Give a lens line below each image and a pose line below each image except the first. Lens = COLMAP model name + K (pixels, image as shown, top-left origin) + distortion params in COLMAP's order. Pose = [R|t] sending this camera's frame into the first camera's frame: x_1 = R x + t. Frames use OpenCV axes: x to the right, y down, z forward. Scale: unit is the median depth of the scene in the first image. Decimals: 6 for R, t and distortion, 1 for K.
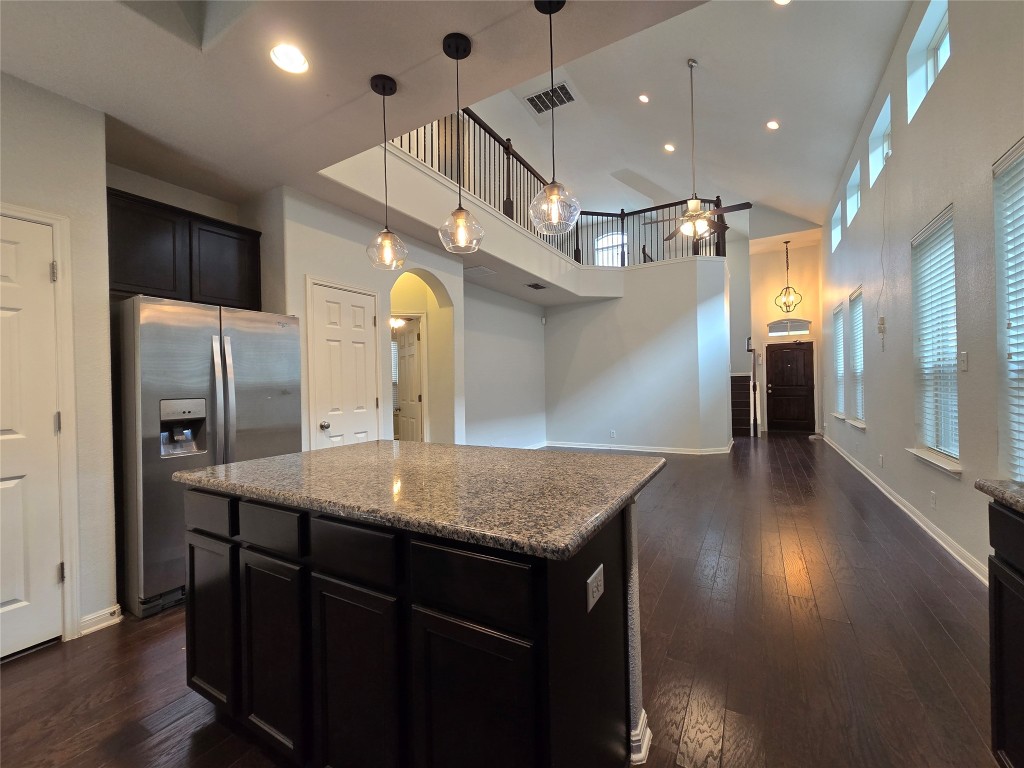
lens RADIAL K [[419.5, 0, 512.0], [0, 419.5, 384.0], [0, 0, 1]] dist [-0.000840, 0.000063]
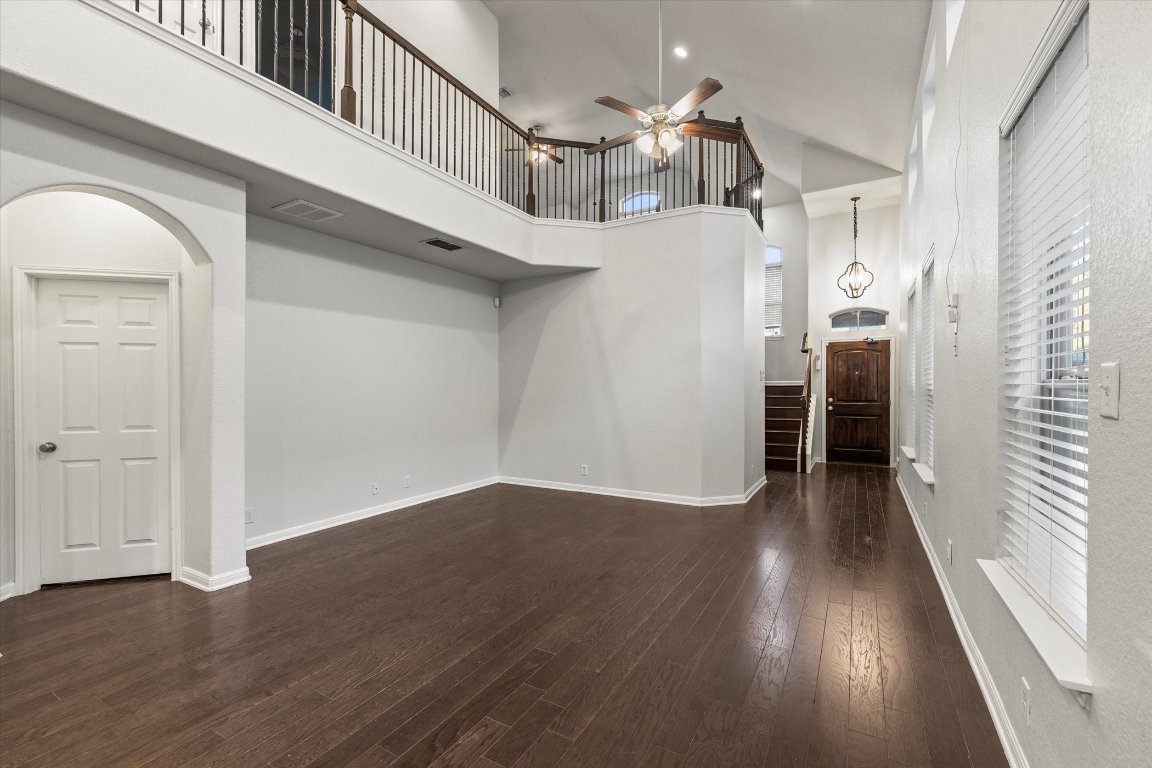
lens RADIAL K [[488.2, 0, 574.6], [0, 488.2, 390.6], [0, 0, 1]] dist [0.000875, 0.000036]
pose [[0.999806, 0.019370, 0.003704, 0.184936], [-0.019412, 0.999746, 0.011455, -0.014685], [-0.003481, -0.011524, 0.999928, 0.173577]]
